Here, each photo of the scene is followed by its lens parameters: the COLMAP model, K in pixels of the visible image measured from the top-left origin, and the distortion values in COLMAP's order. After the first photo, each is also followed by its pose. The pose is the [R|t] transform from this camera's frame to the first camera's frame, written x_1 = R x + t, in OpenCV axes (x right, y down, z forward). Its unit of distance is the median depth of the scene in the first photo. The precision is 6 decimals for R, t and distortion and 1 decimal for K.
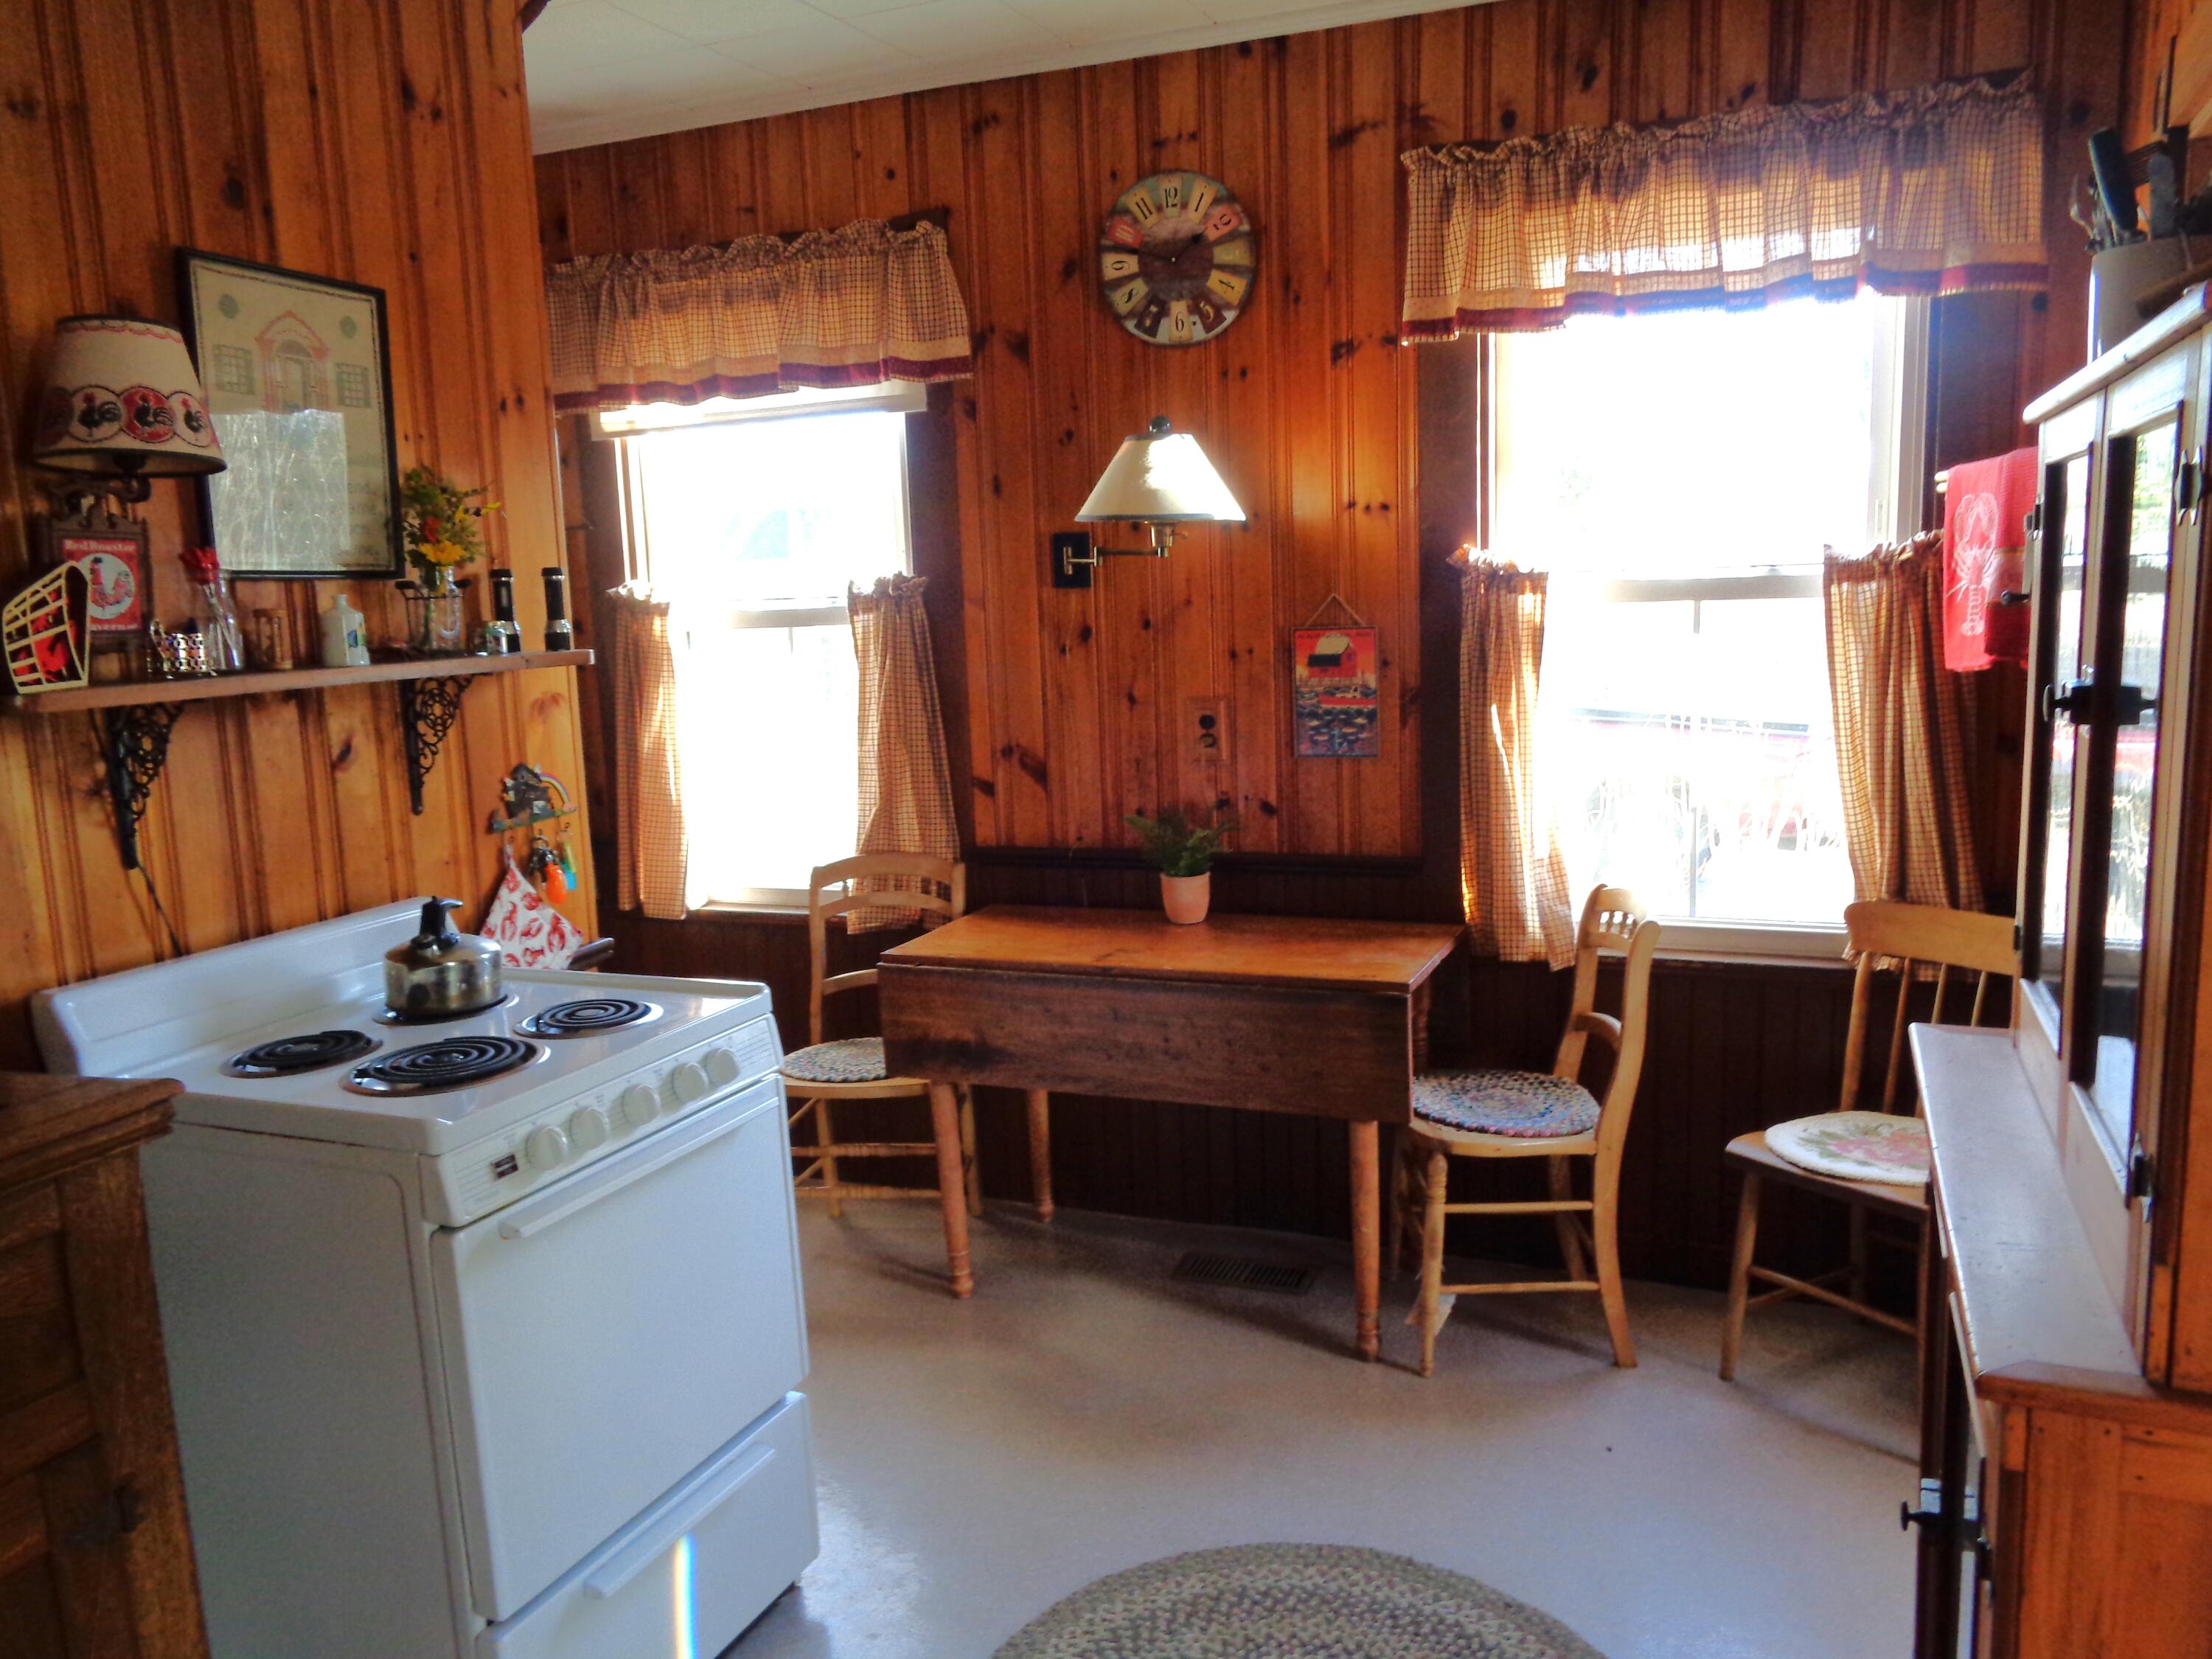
lens RADIAL K [[1695.1, 0, 1102.2], [0, 1695.1, 847.5], [0, 0, 1]] dist [-0.000065, 0.000951]
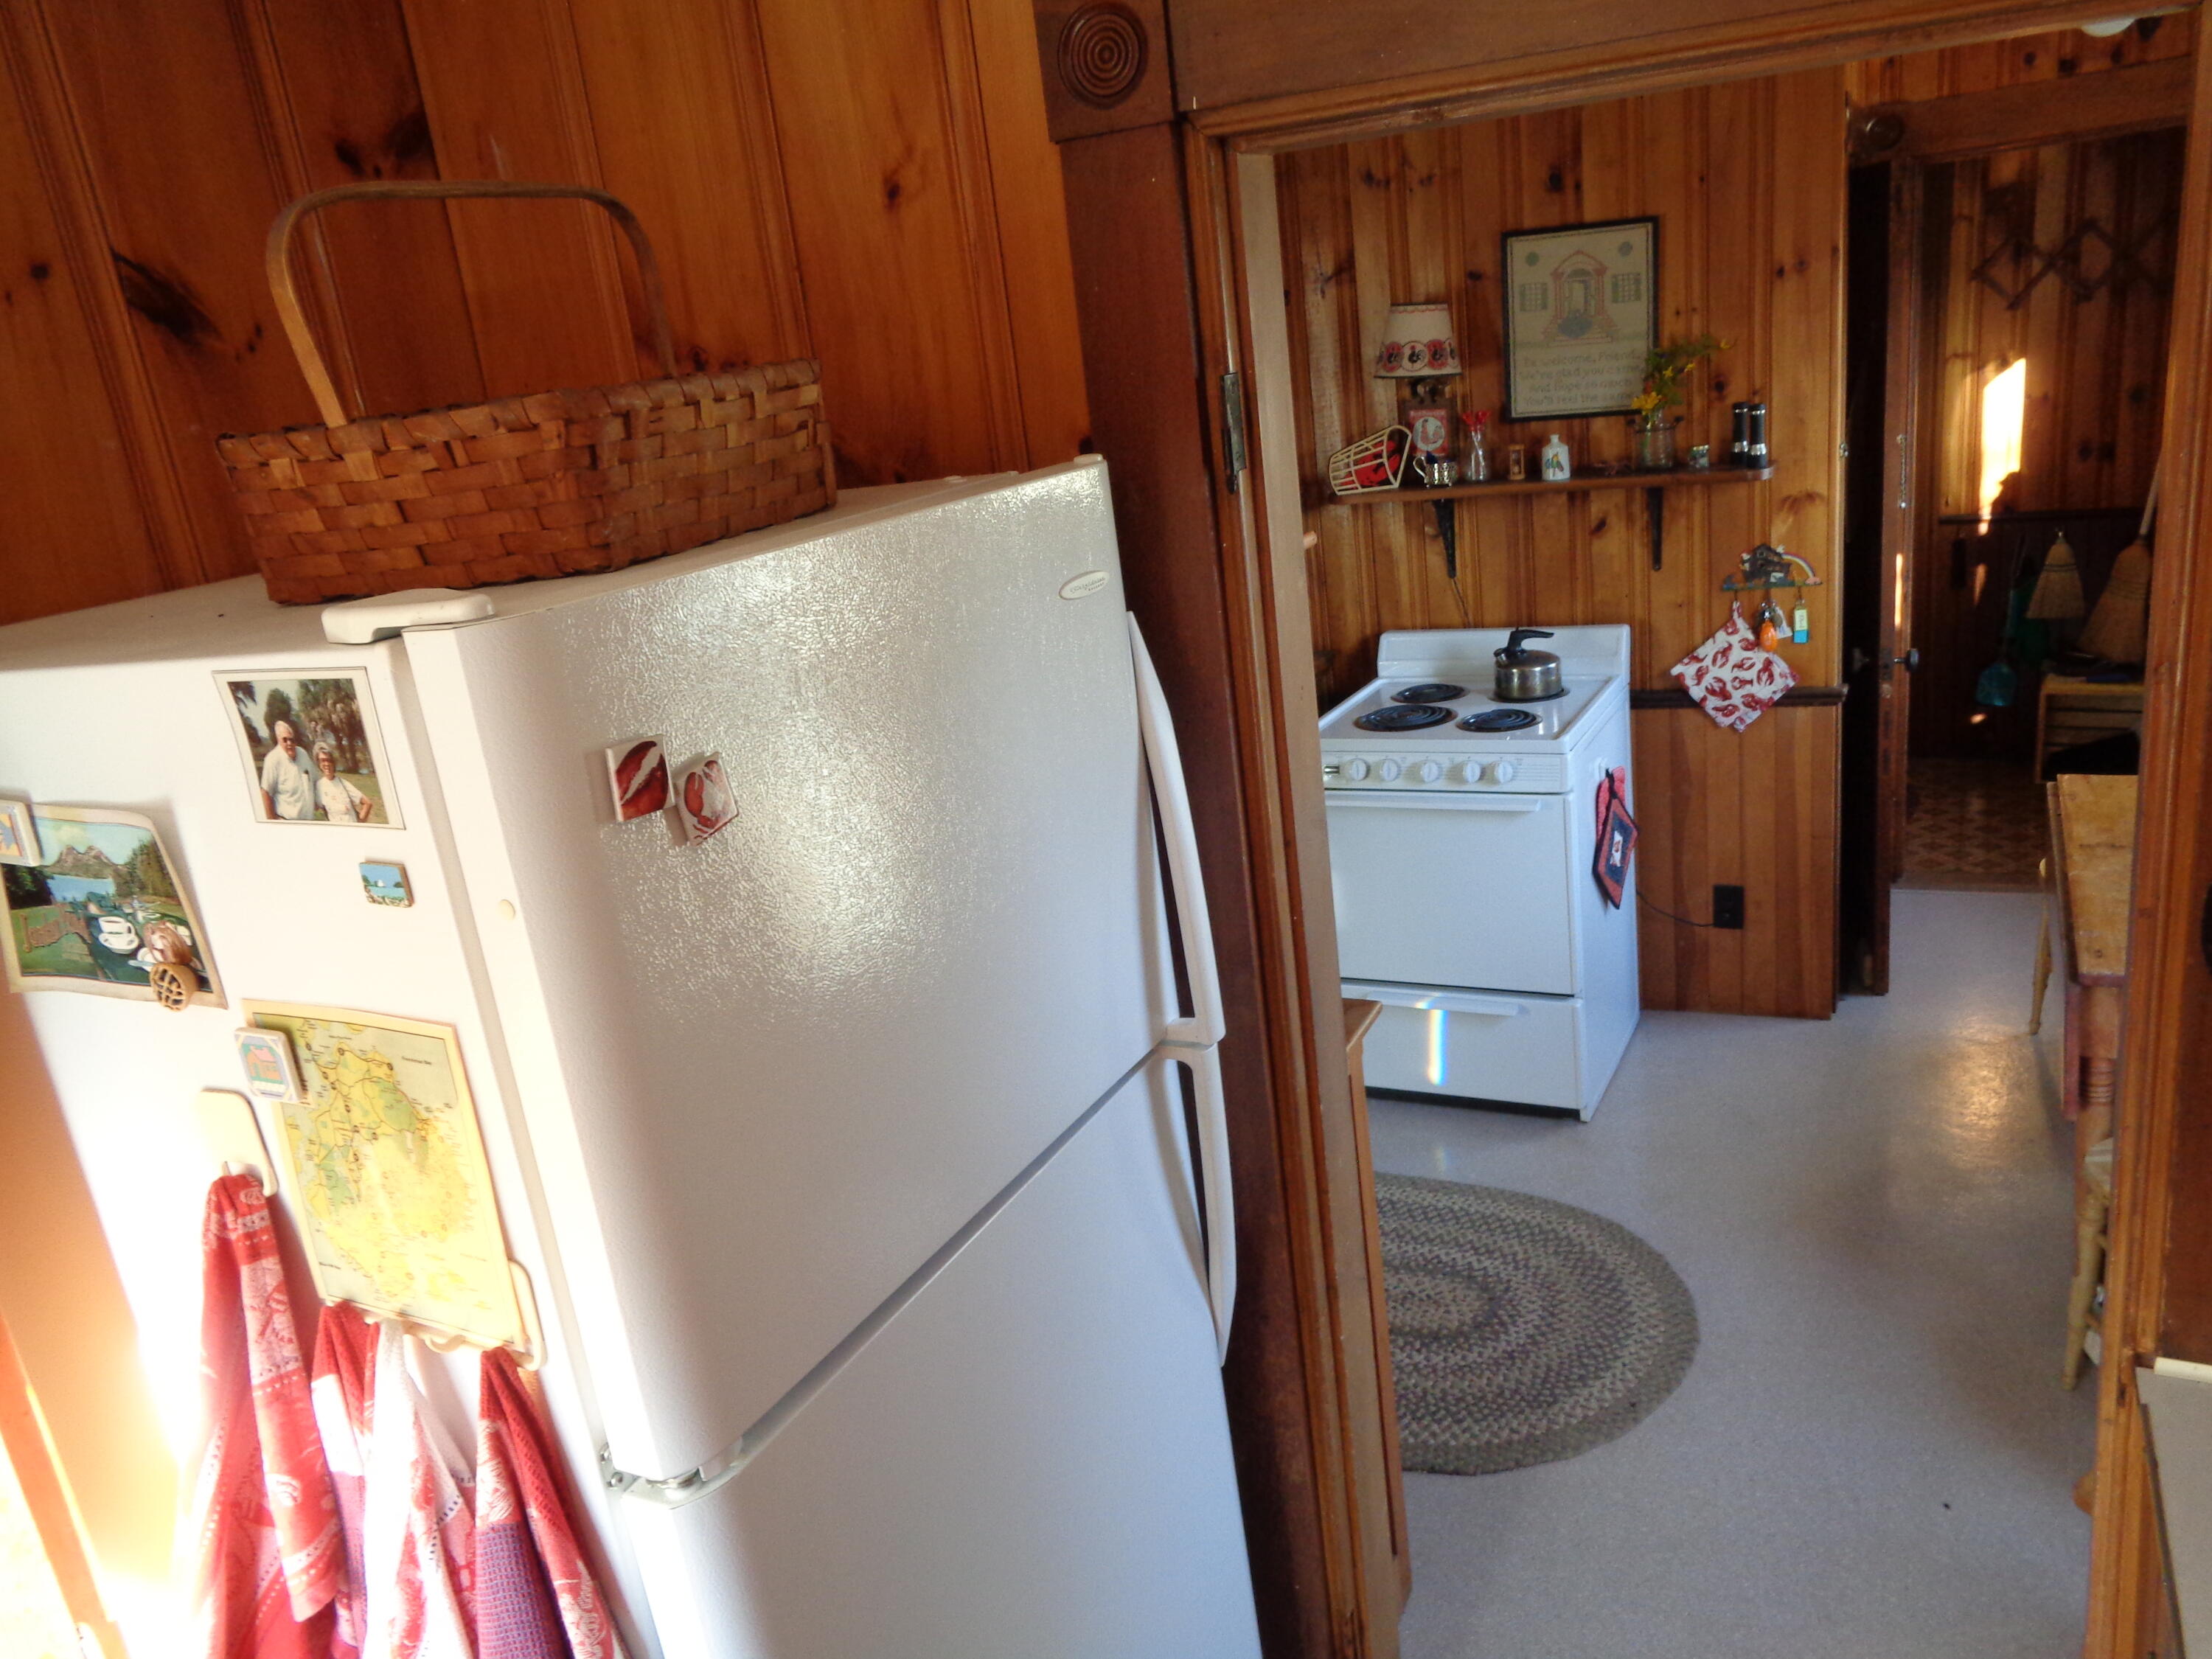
lens RADIAL K [[1695.1, 0, 1102.2], [0, 1695.1, 847.5], [0, 0, 1]] dist [-0.000065, 0.000951]
pose [[-0.059379, 0.348270, -0.935512, 1.177488], [-0.036403, 0.935786, 0.350683, -0.314318], [0.997572, 0.054879, -0.042888, 0.611072]]
